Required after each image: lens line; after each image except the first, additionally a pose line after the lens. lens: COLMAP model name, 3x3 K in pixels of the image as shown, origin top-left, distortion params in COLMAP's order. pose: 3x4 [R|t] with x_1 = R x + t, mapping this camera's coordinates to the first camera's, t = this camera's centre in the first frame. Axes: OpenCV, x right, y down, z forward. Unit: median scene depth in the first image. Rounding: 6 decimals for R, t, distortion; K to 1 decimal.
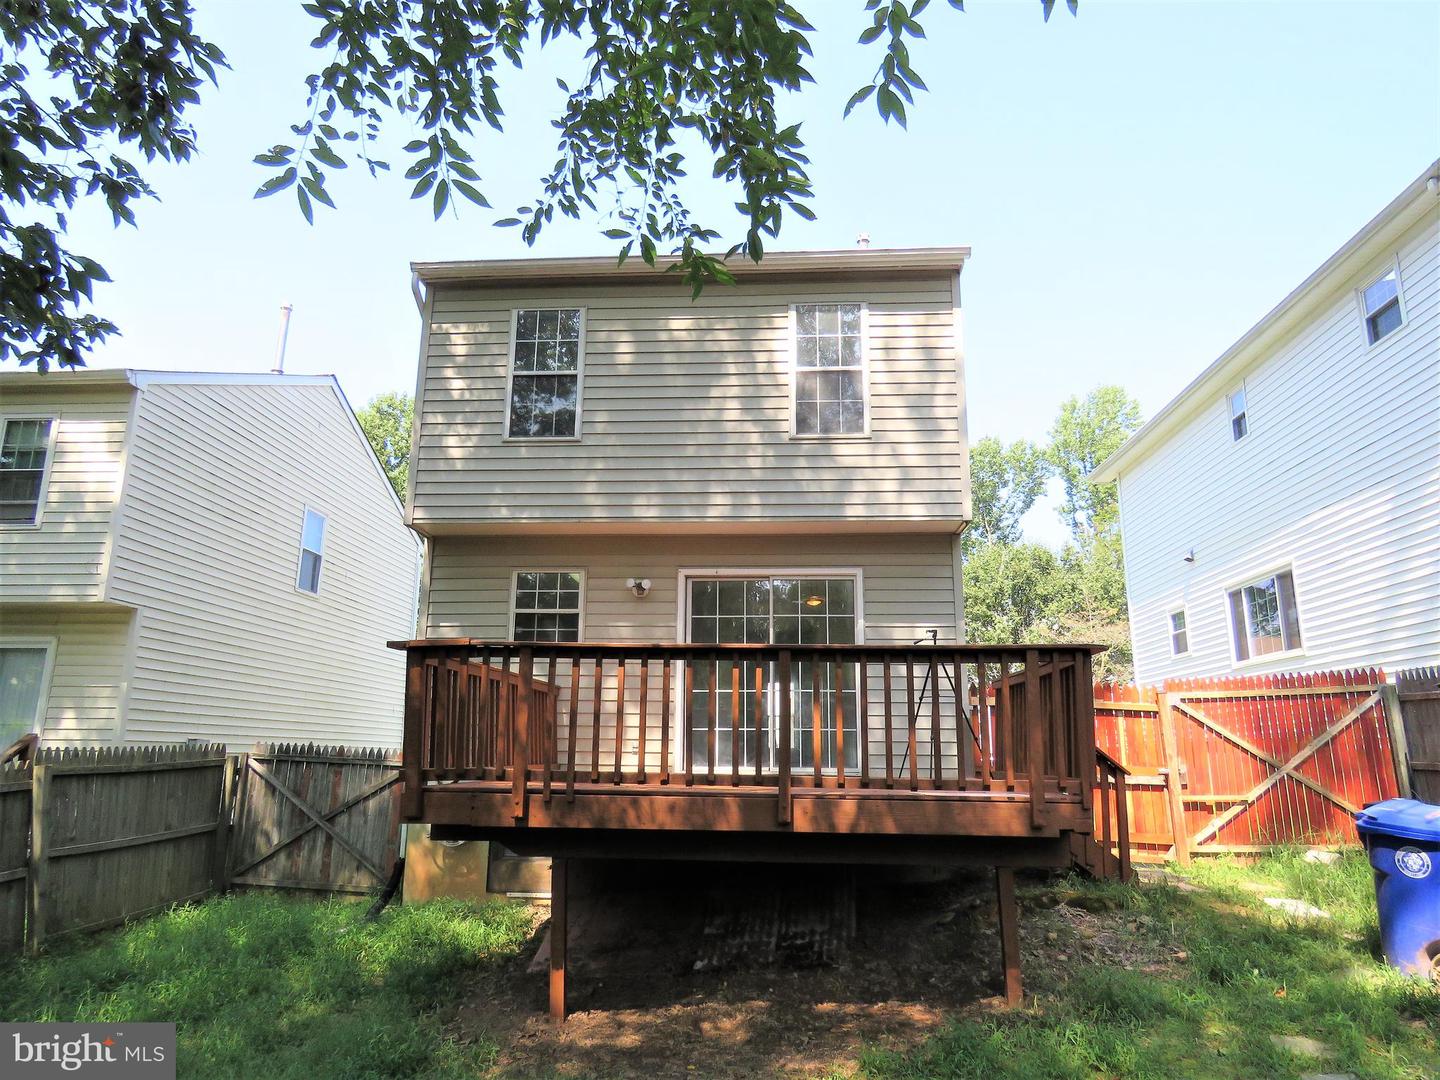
lens RADIAL K [[910.4, 0, 717.1], [0, 910.4, 538.7], [0, 0, 1]] dist [-0.005731, -0.004333]
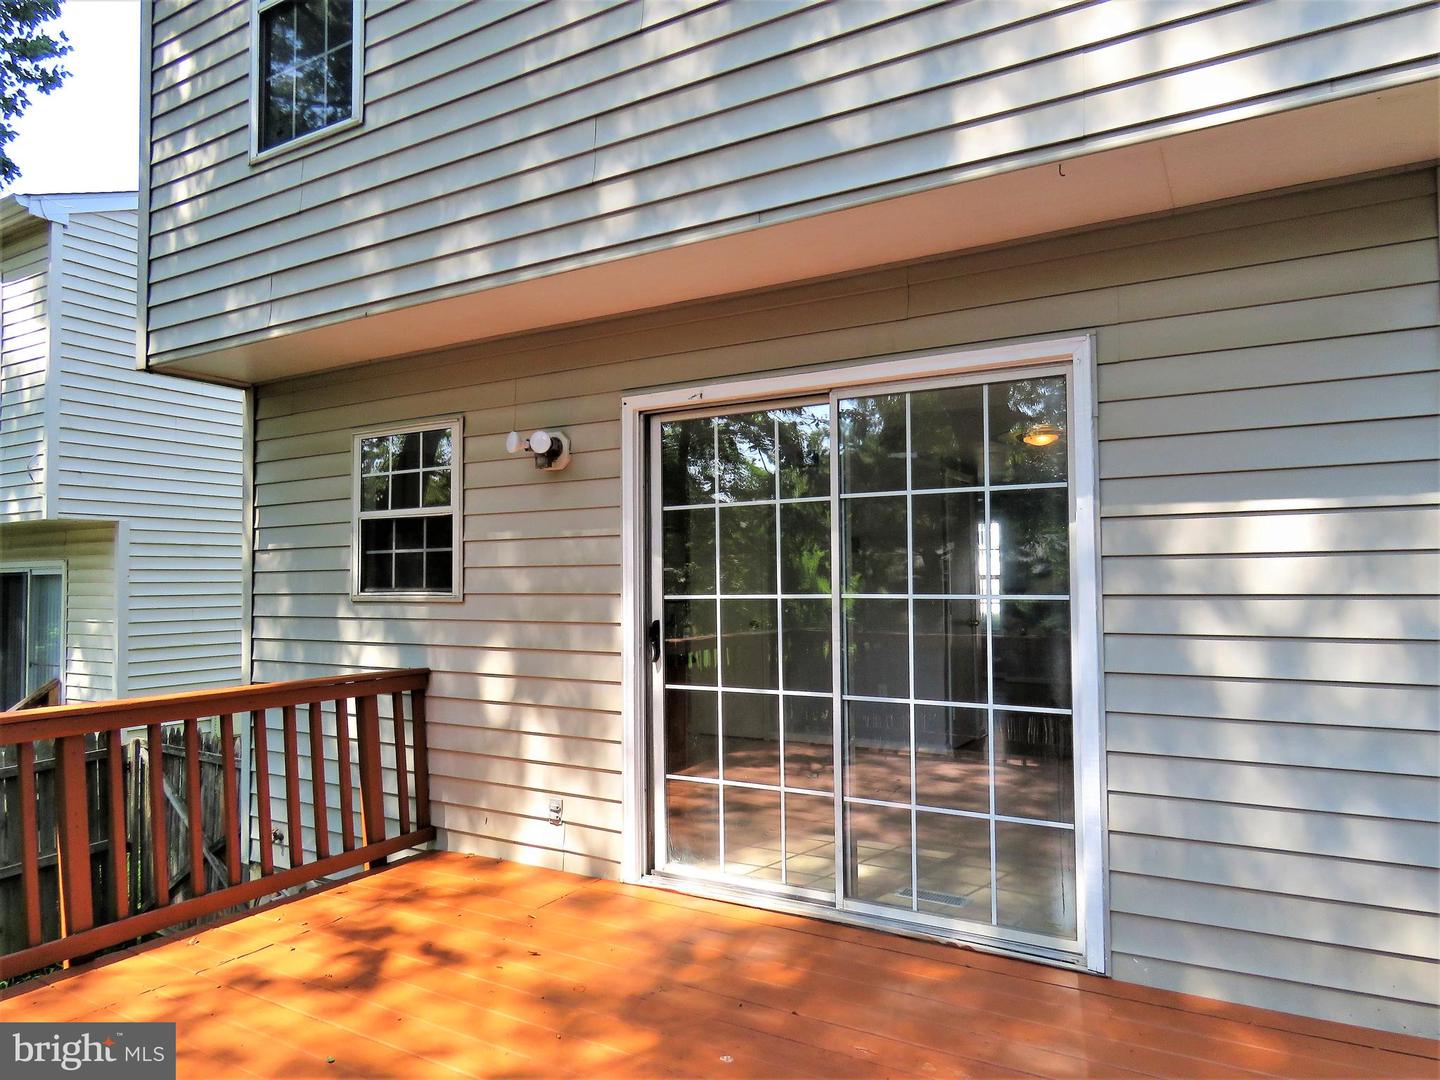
lens RADIAL K [[910.4, 0, 717.1], [0, 910.4, 538.7], [0, 0, 1]] dist [-0.005731, -0.004333]
pose [[0.895338, -0.037418, -0.443812, 0.181522], [0.121777, 0.979061, 0.163125, 0.034538], [0.428415, -0.200098, 0.881148, 0.653702]]
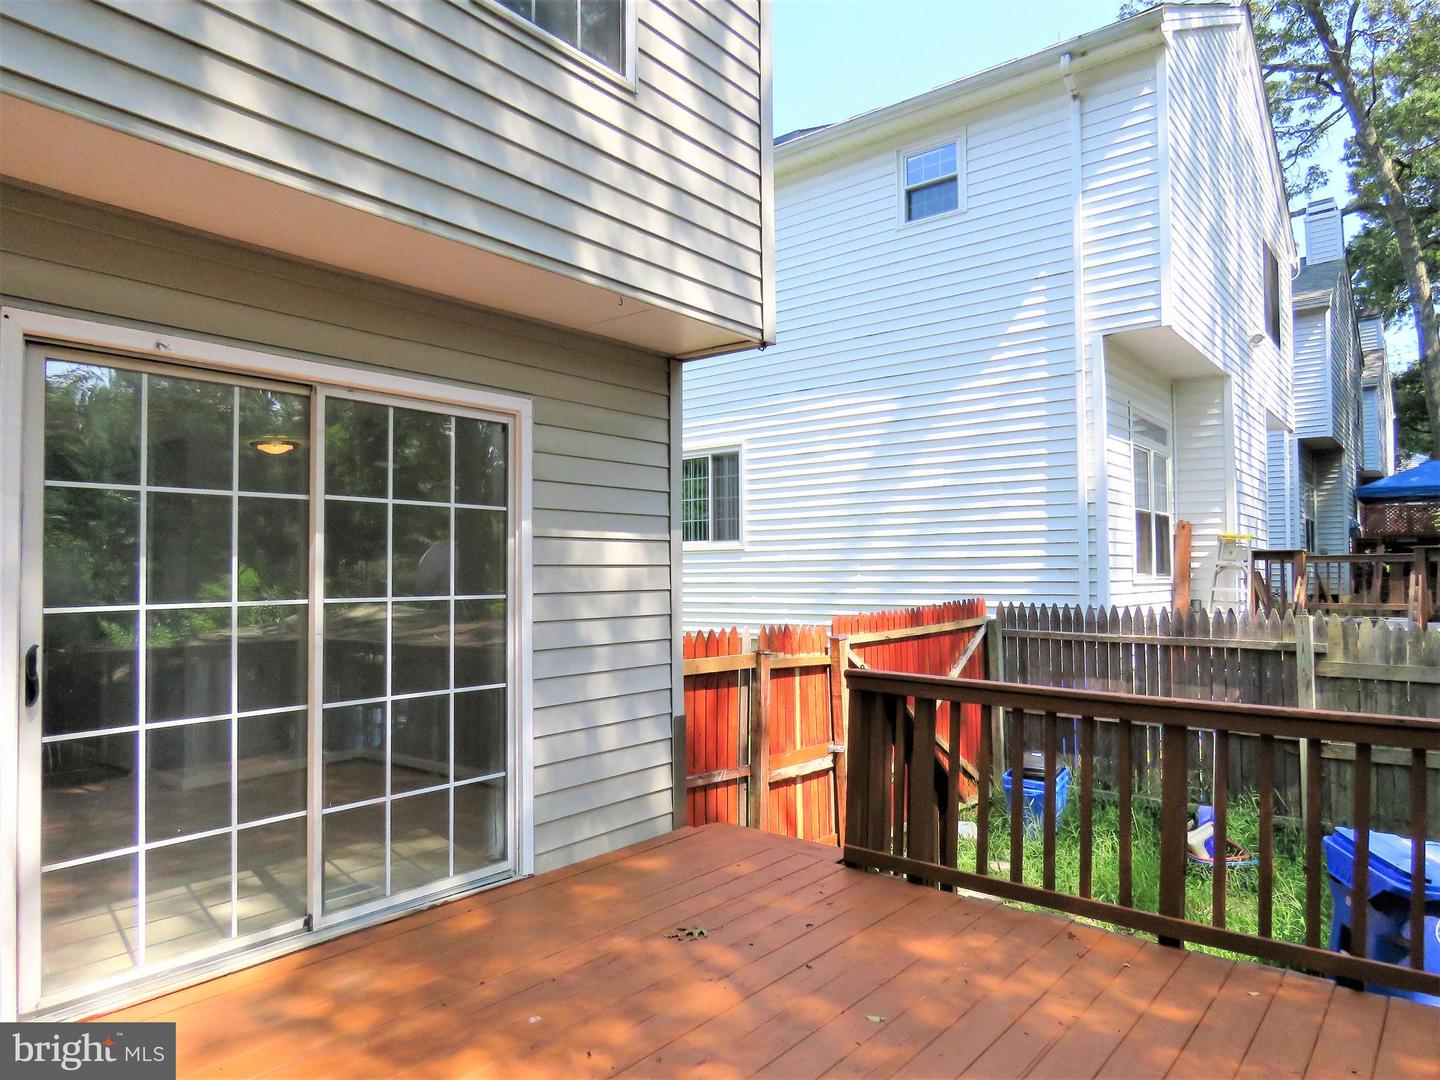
lens RADIAL K [[919.0, 0, 720.0], [0, 919.0, 540.0], [0, 0, 1]] dist [0.000435, -0.002106]
pose [[0.580994, 0.014815, 0.813773, -0.138021], [-0.174673, 0.978807, 0.106889, 0.035423], [-0.794944, -0.204246, 0.571269, 0.673945]]
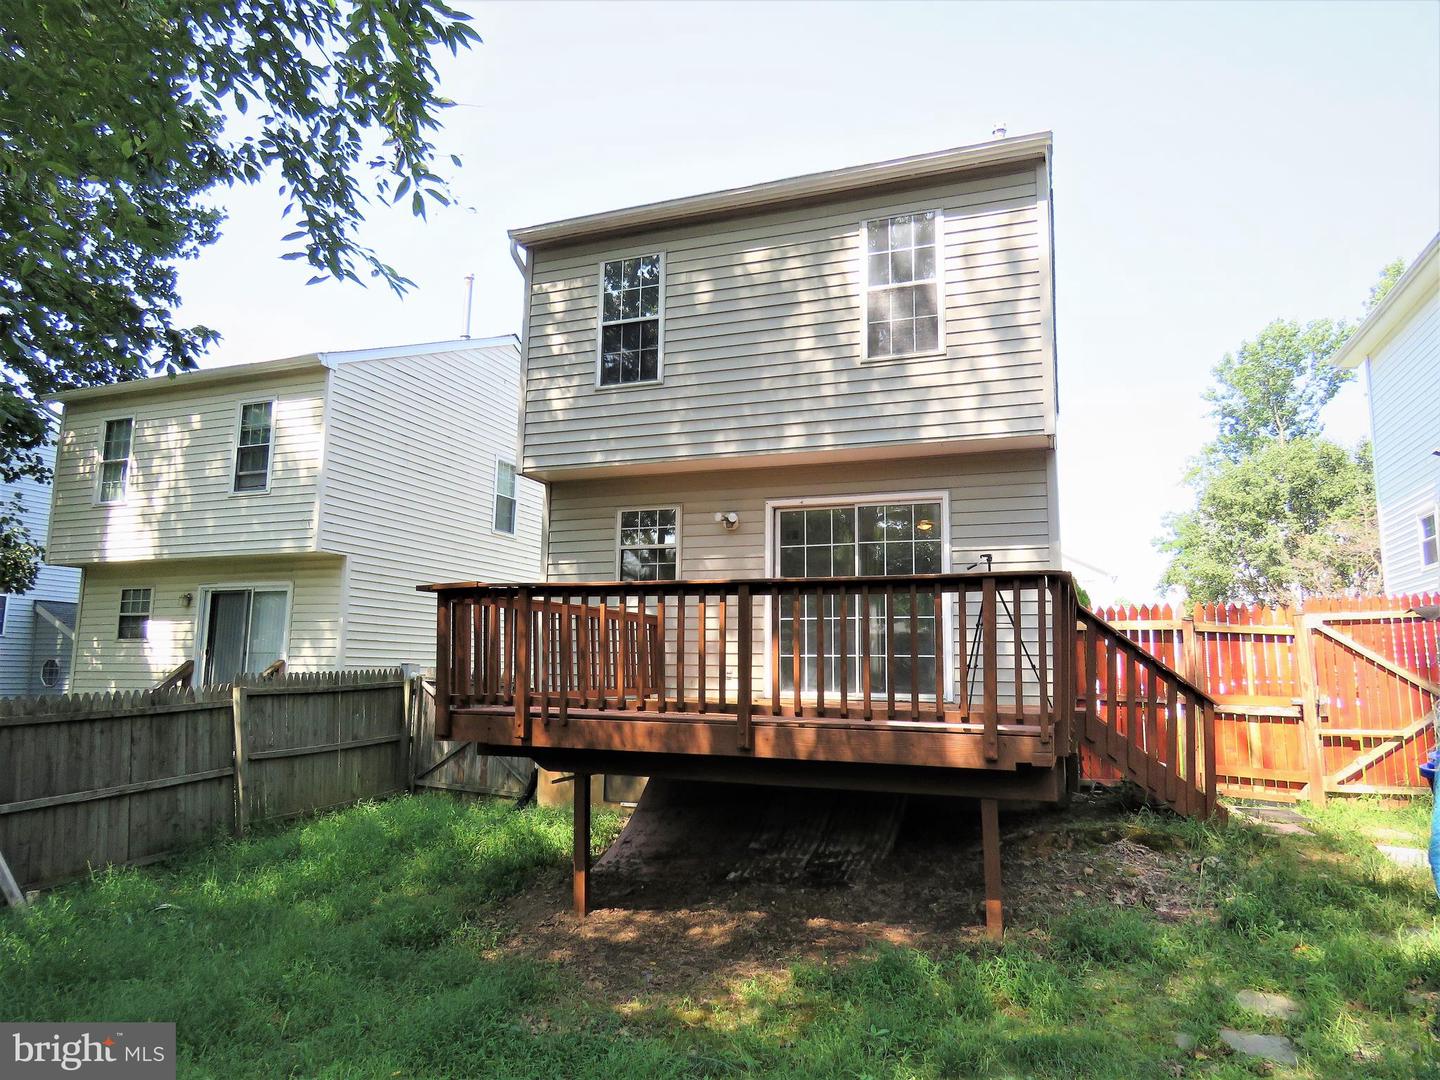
lens RADIAL K [[907.2, 0, 720.0], [0, 907.2, 540.0], [0, 0, 1]] dist [-0.007889, -0.000986]
pose [[0.958008, -0.038171, -0.284189, 0.198995], [0.062437, 0.995088, 0.076822, -0.004775], [0.279860, -0.091340, 0.955686, 0.009418]]
